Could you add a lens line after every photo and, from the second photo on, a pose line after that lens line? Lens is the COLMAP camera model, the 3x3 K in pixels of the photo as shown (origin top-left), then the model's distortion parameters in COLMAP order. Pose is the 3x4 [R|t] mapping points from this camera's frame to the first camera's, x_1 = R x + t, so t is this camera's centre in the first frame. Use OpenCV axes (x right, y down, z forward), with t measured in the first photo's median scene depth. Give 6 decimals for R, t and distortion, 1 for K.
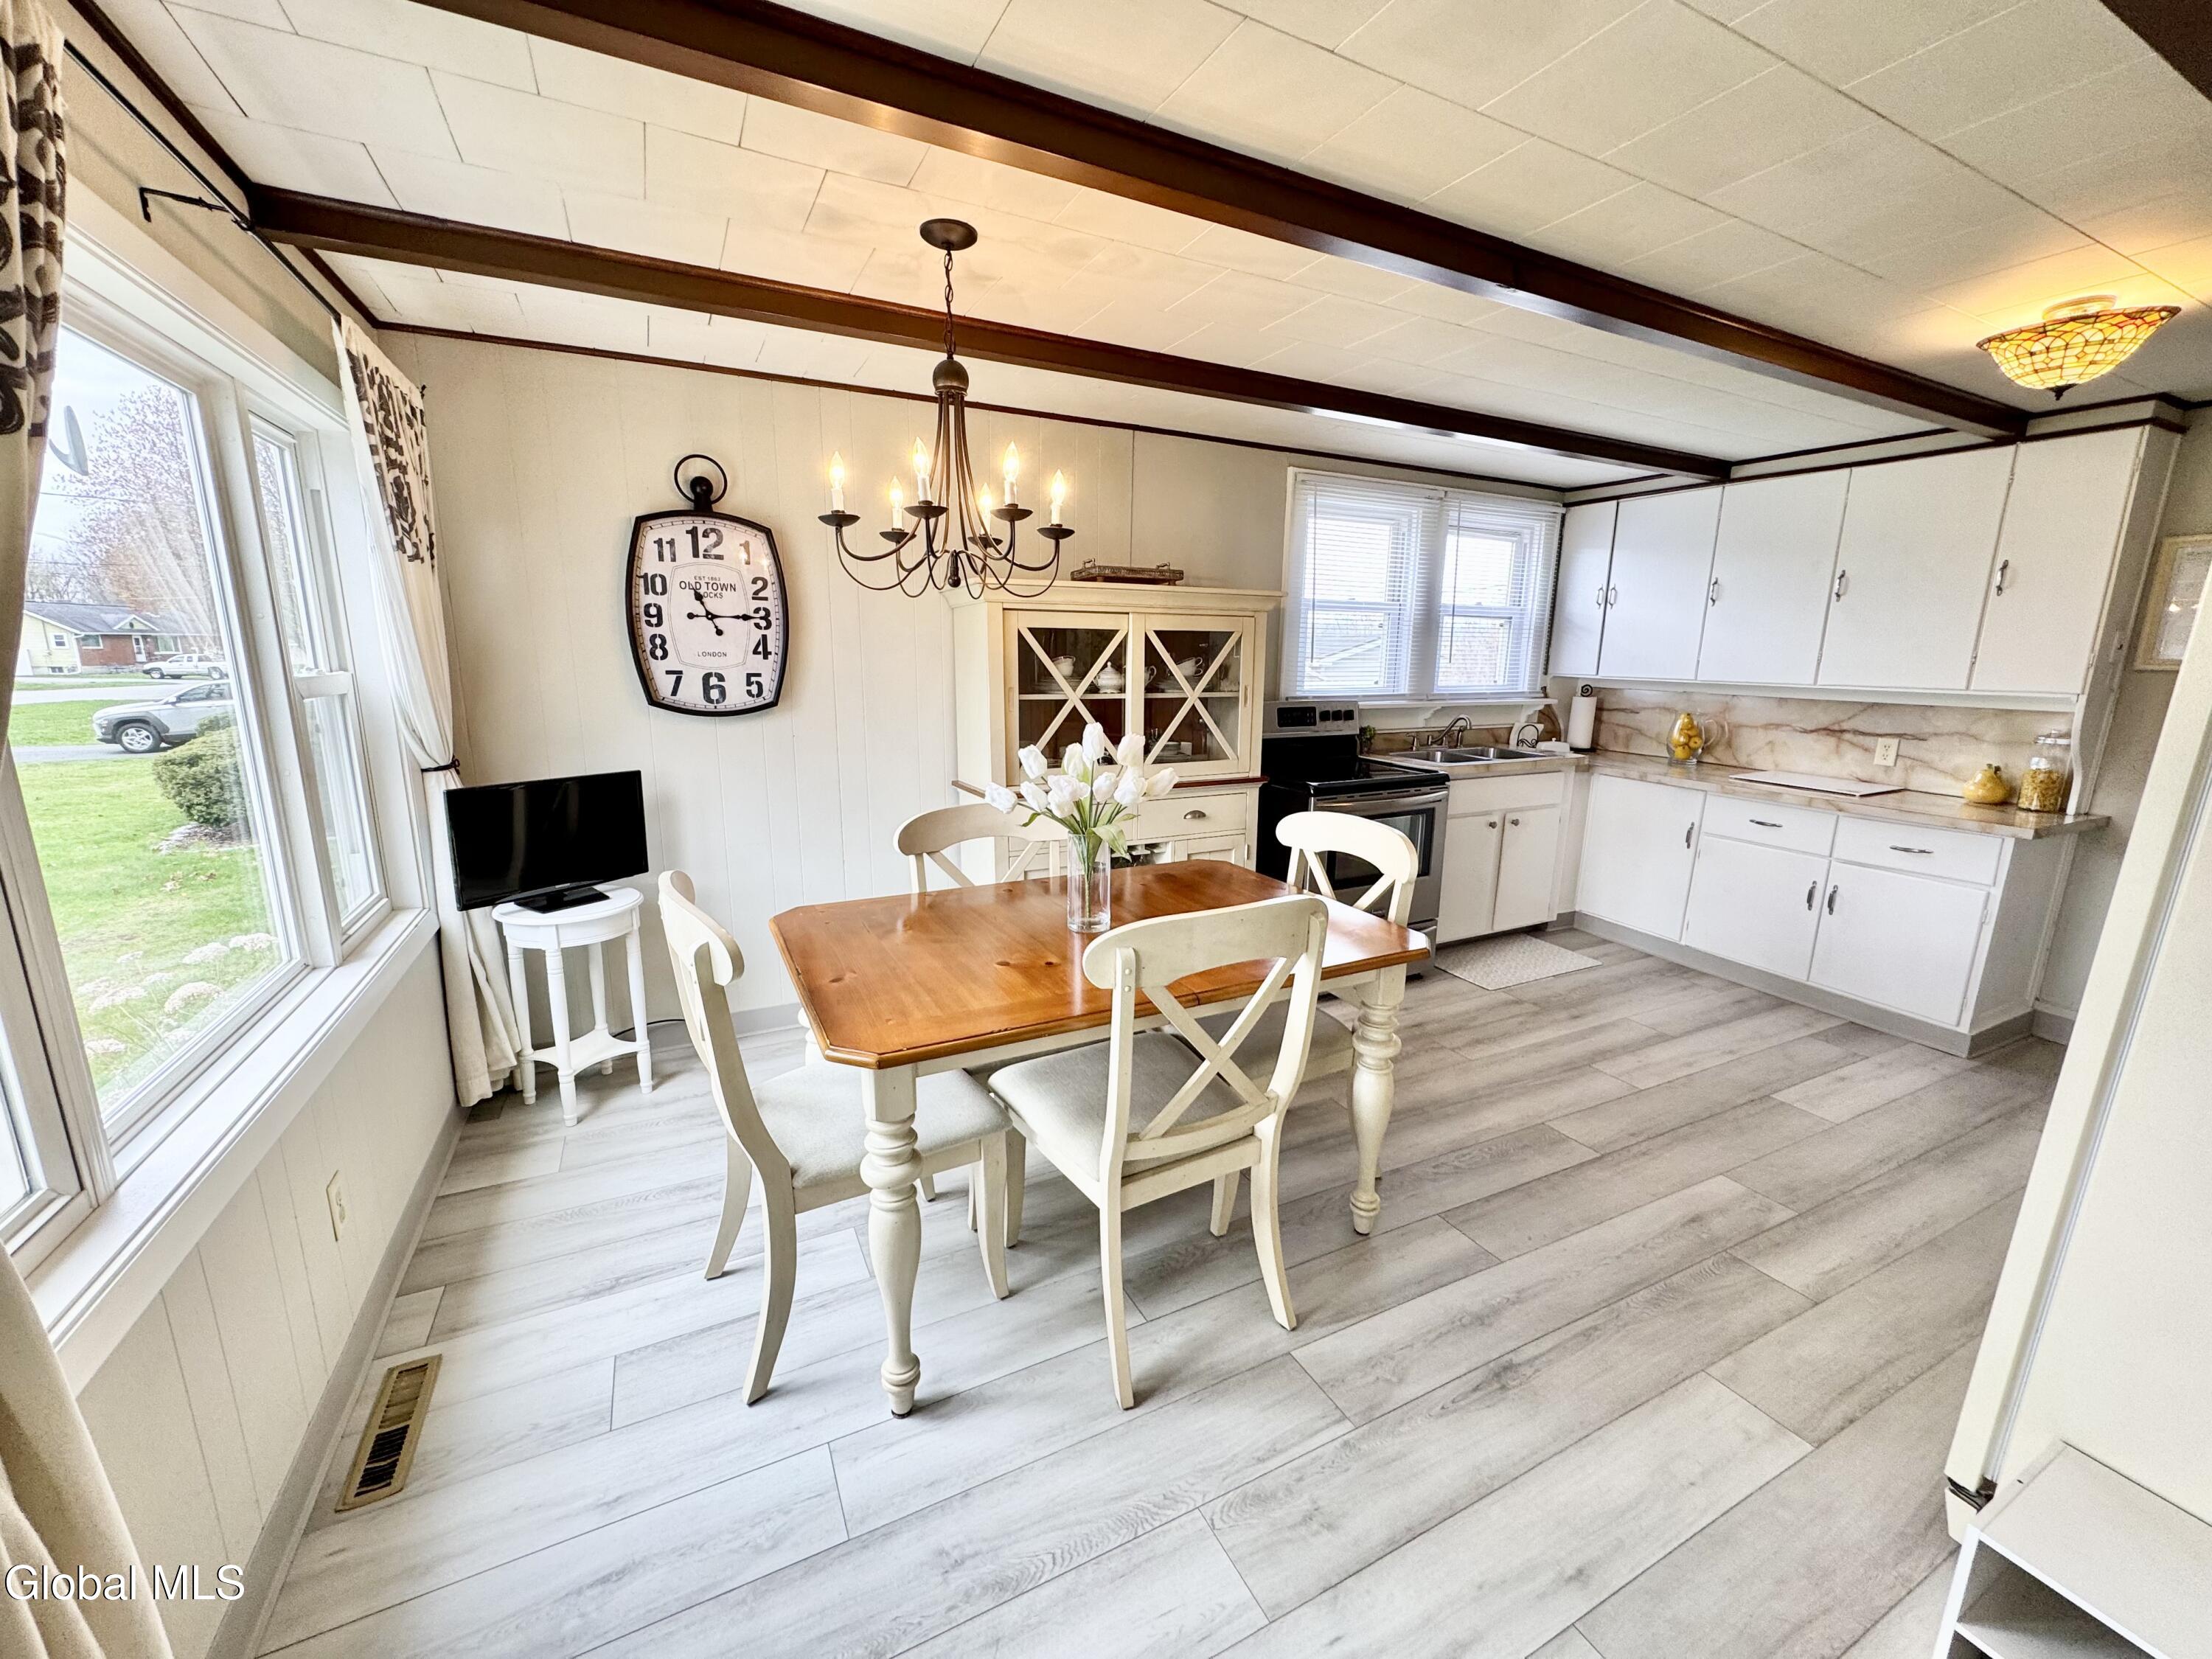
lens RADIAL K [[880.2, 0, 1101.5], [0, 880.2, 829.6], [0, 0, 1]] dist [-0.001835, 0.000867]
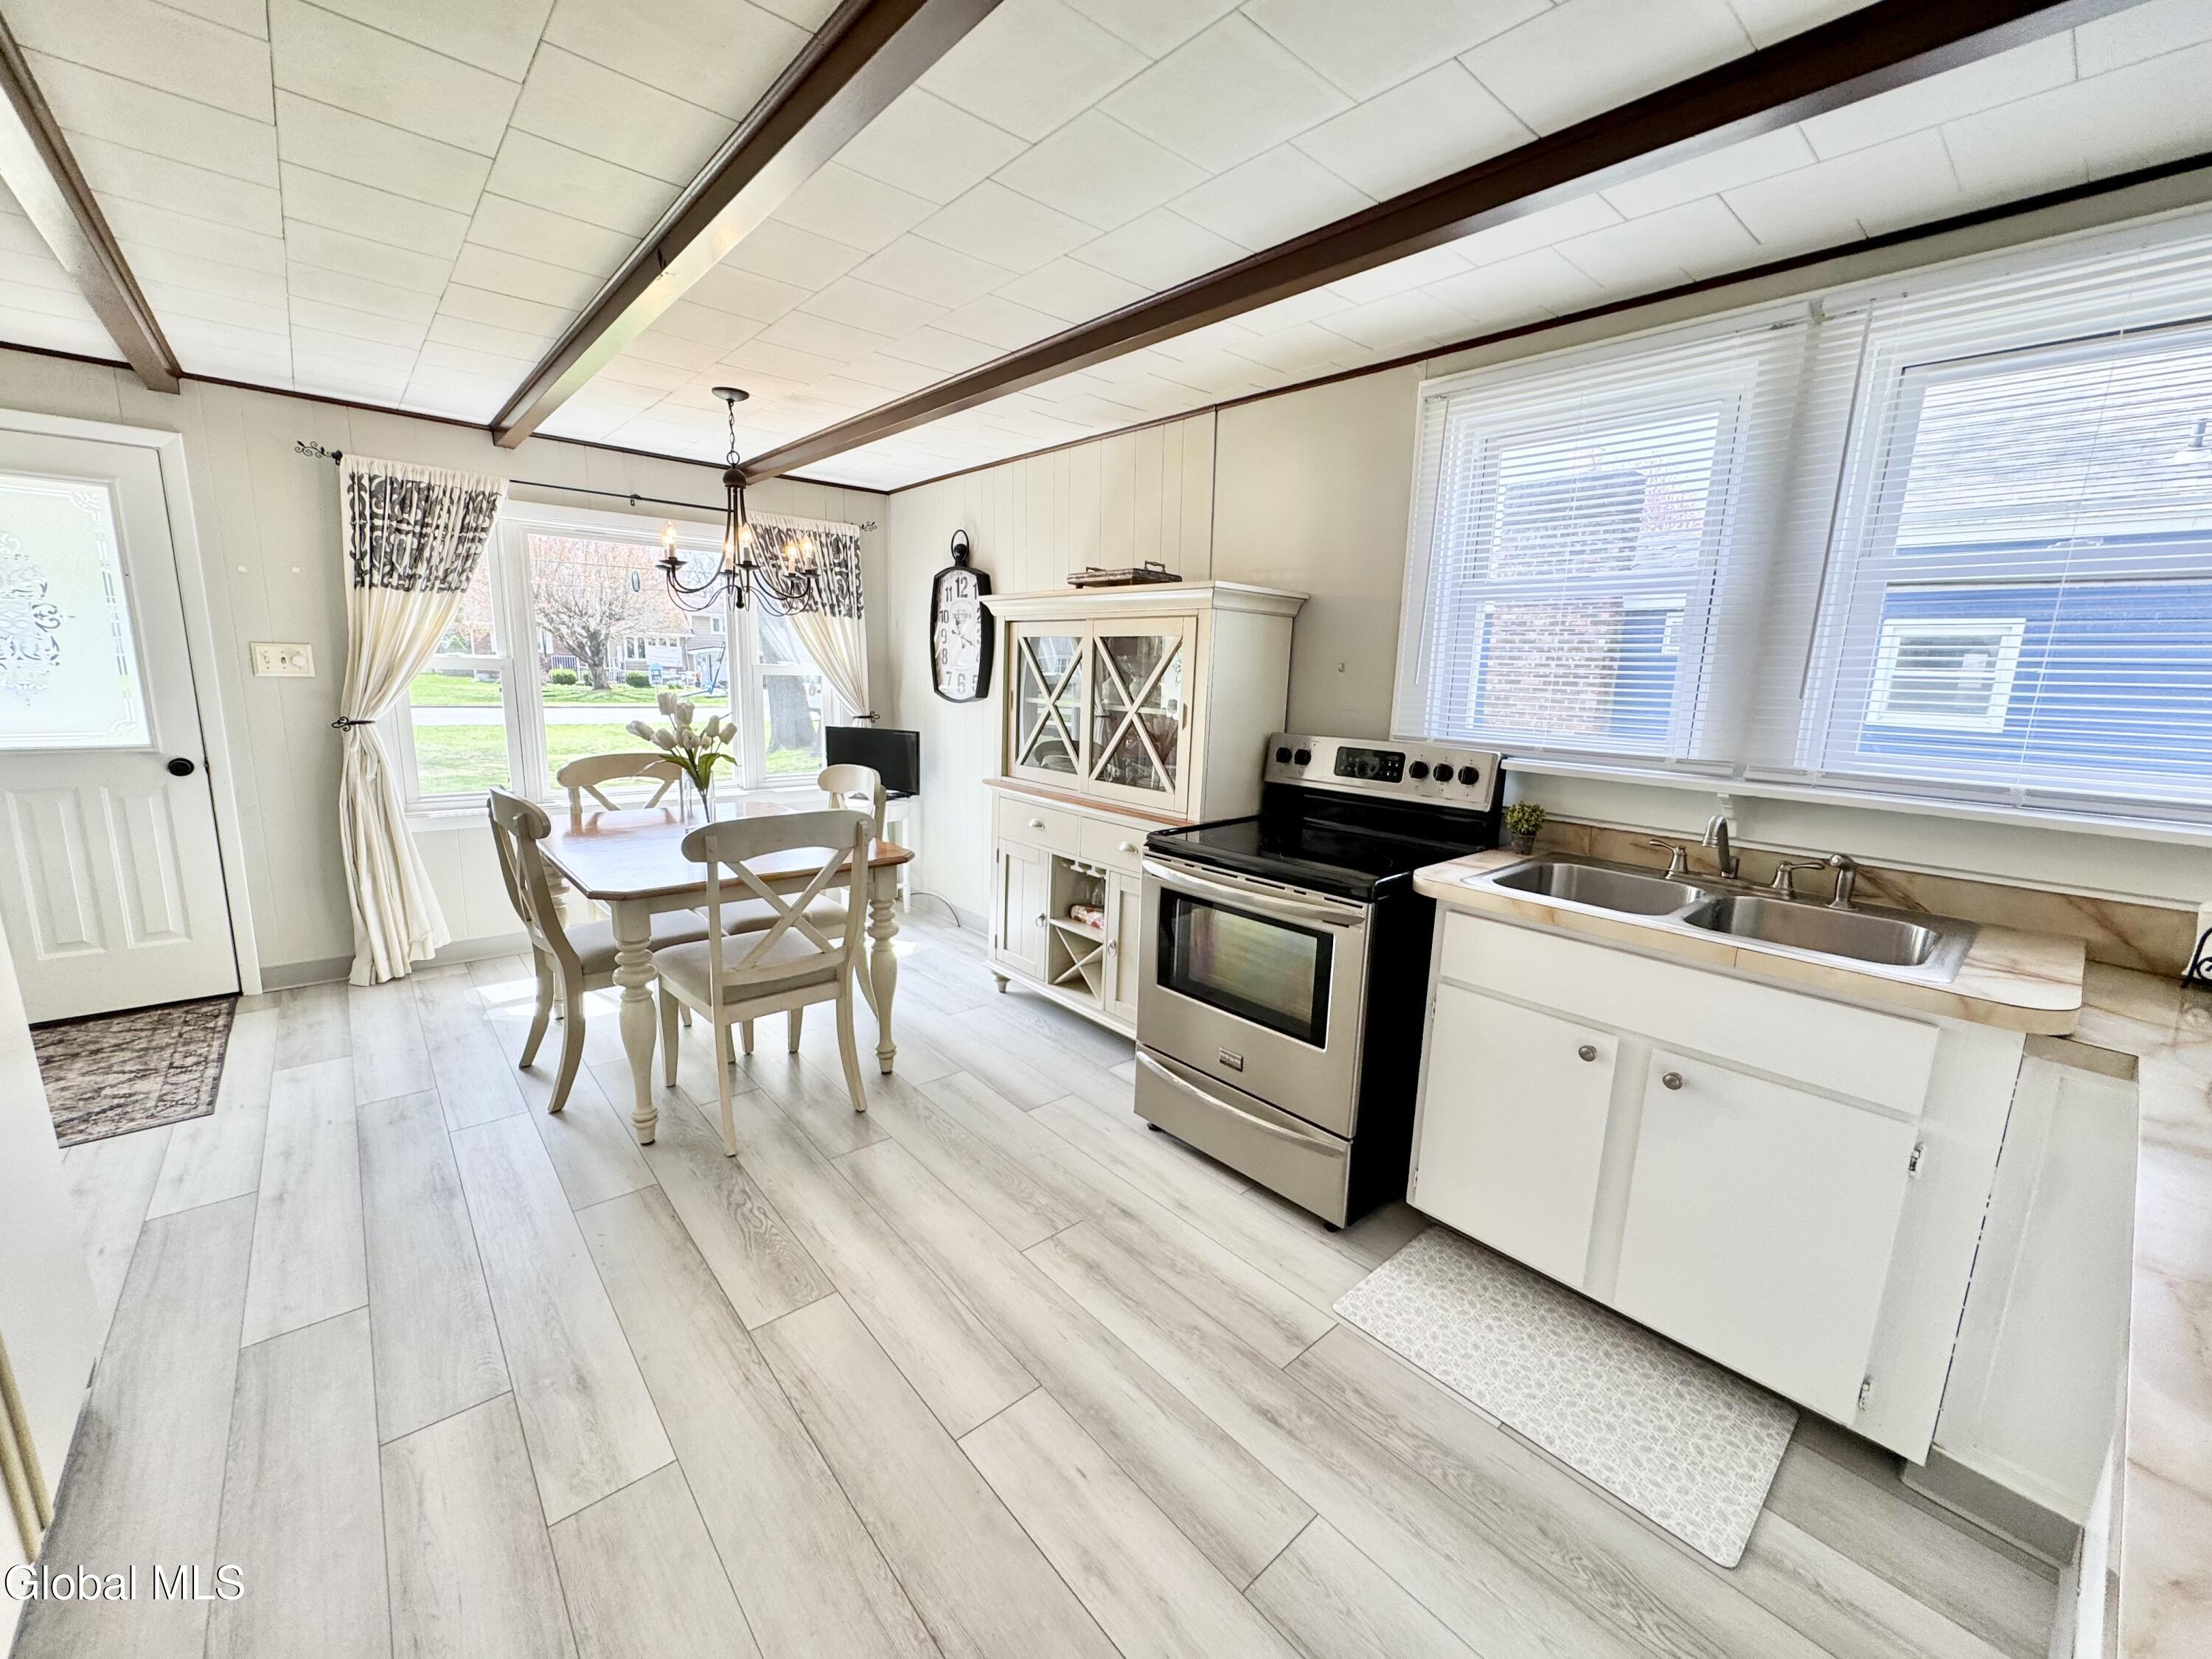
lens RADIAL K [[880.2, 0, 1105.0], [0, 880.2, 832.8], [0, 0, 1]] dist [-0.001835, 0.000867]
pose [[0.249315, 0.180359, -0.951479, 1.115742], [-0.220799, 0.967213, 0.125486, -0.163004], [0.942916, 0.178801, 0.280963, 0.885398]]
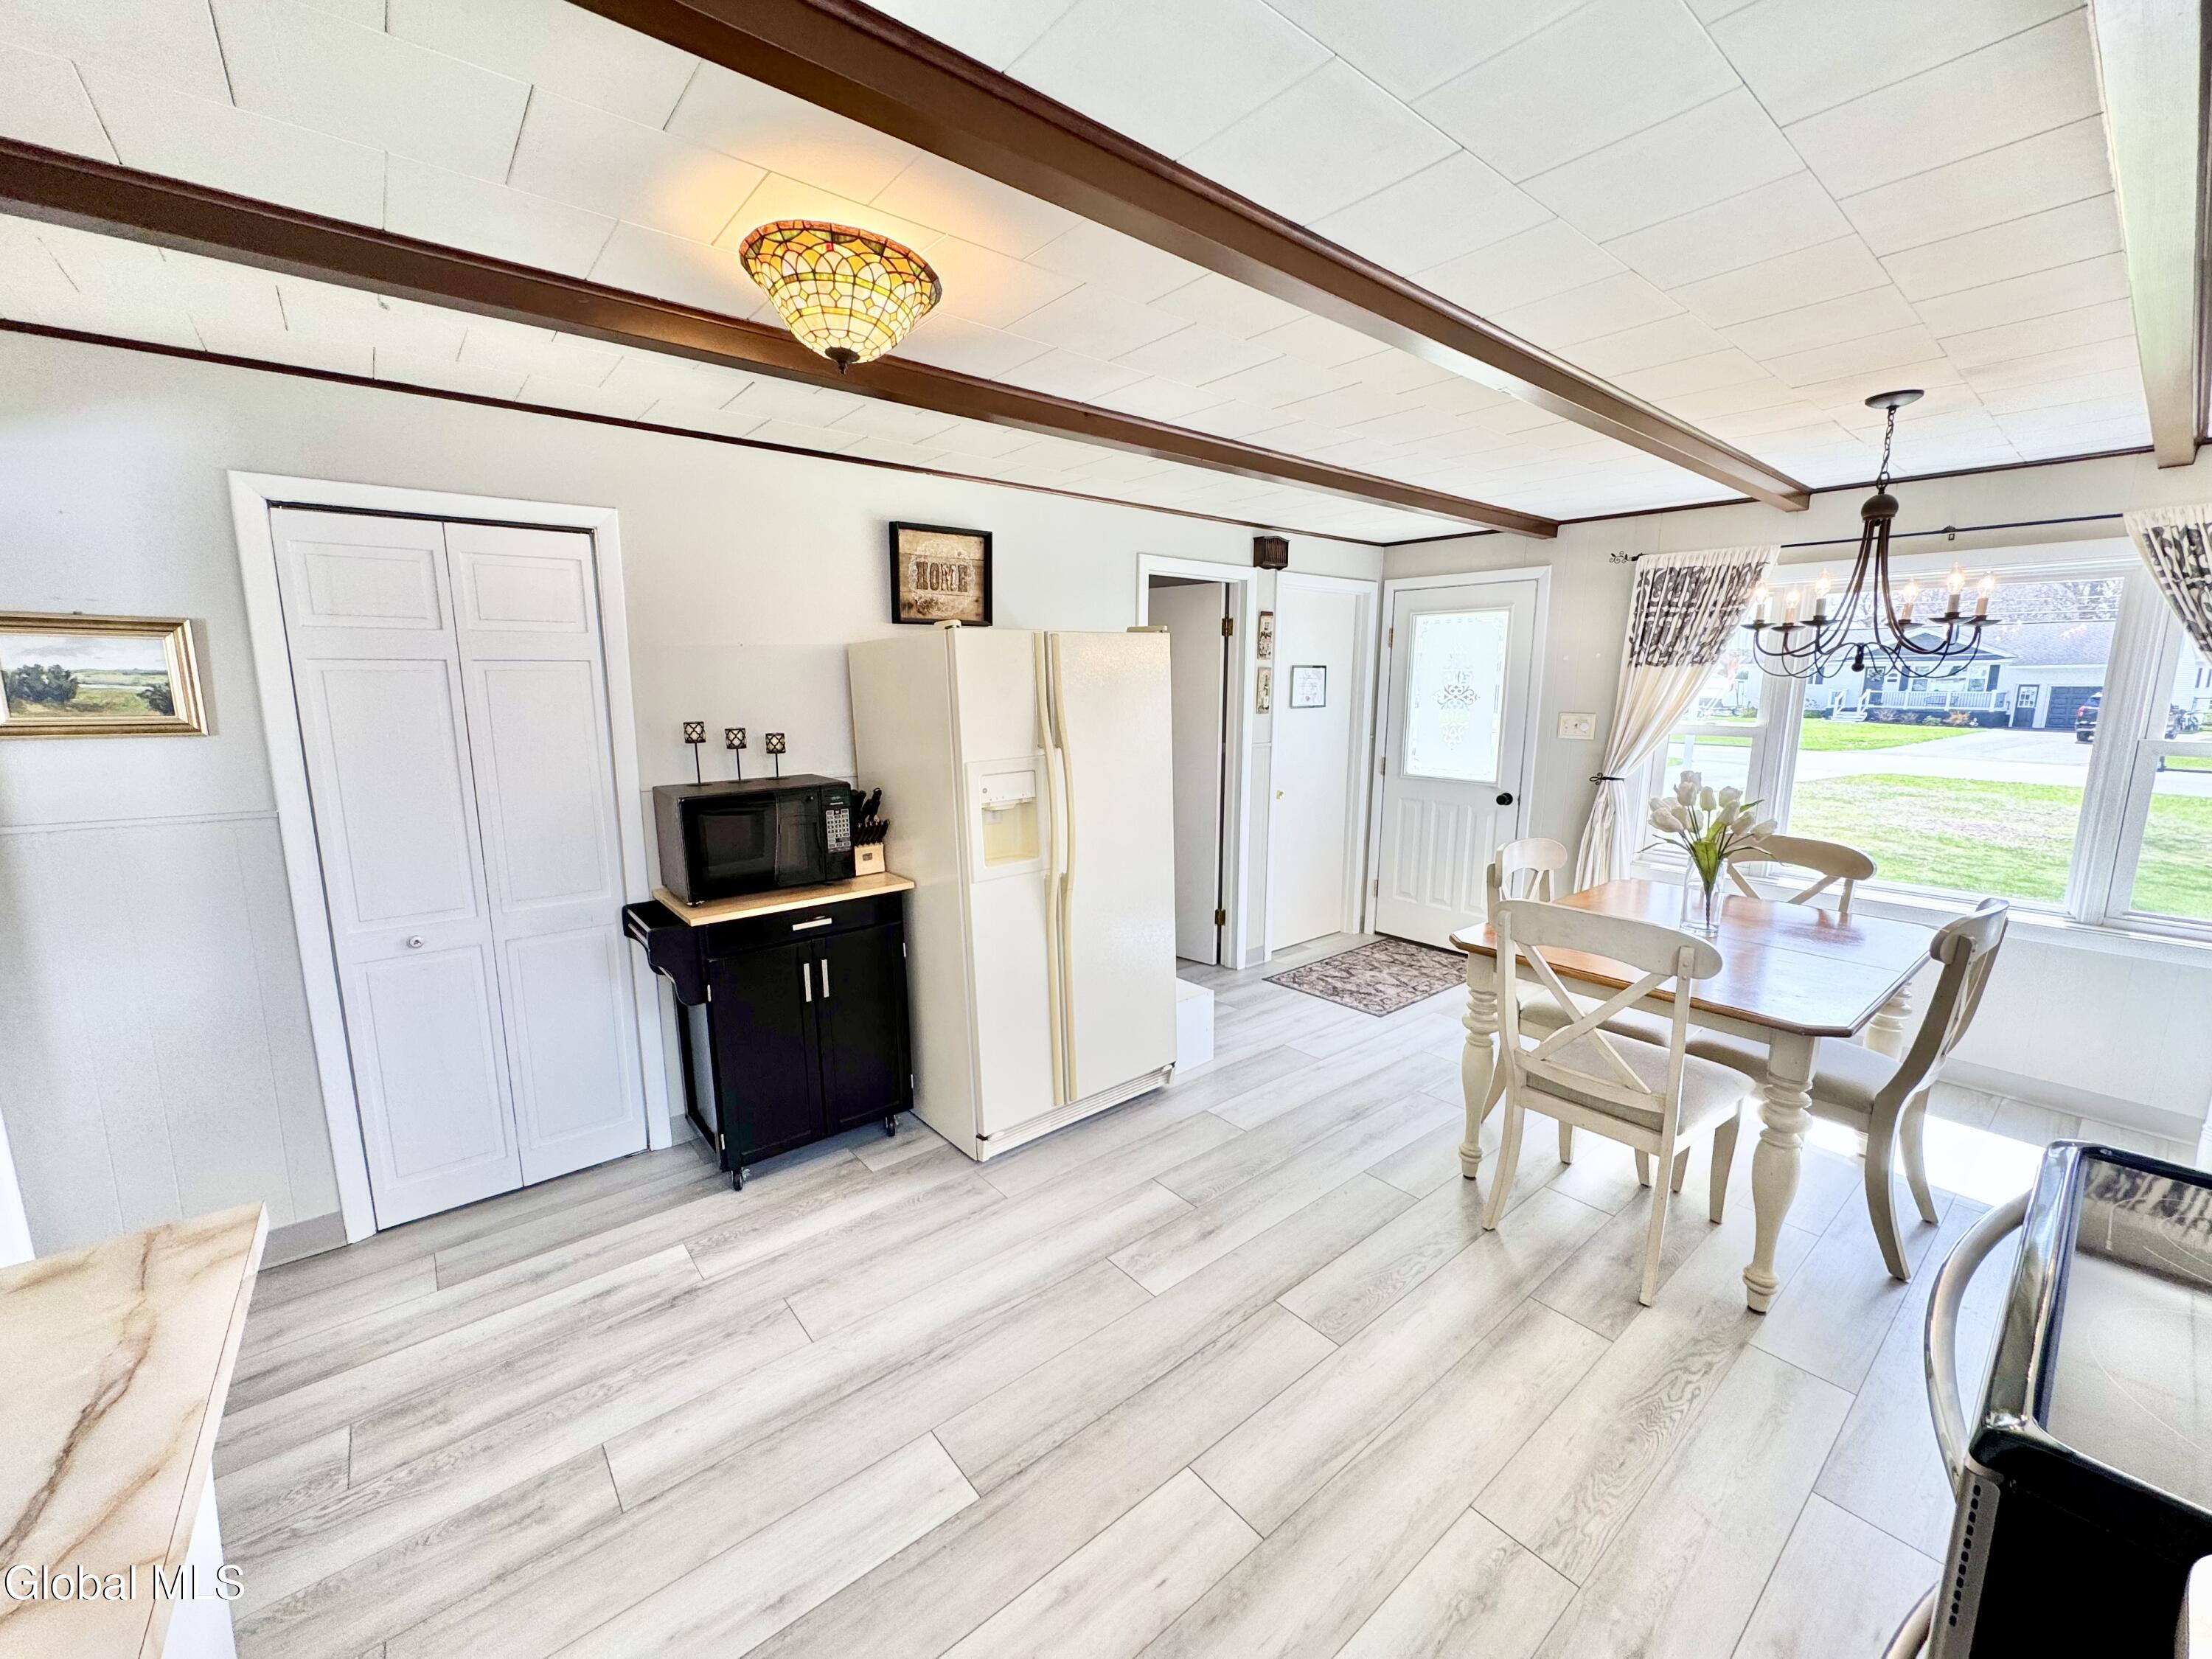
lens RADIAL K [[880.2, 0, 1098.5], [0, 880.2, 827.6], [0, 0, 1]] dist [-0.001835, 0.000867]
pose [[-0.976793, 0.020371, -0.213215, 0.808346], [-0.056476, 0.935742, 0.348135, -0.311168], [0.206606, 0.352097, -0.912875, 1.404585]]
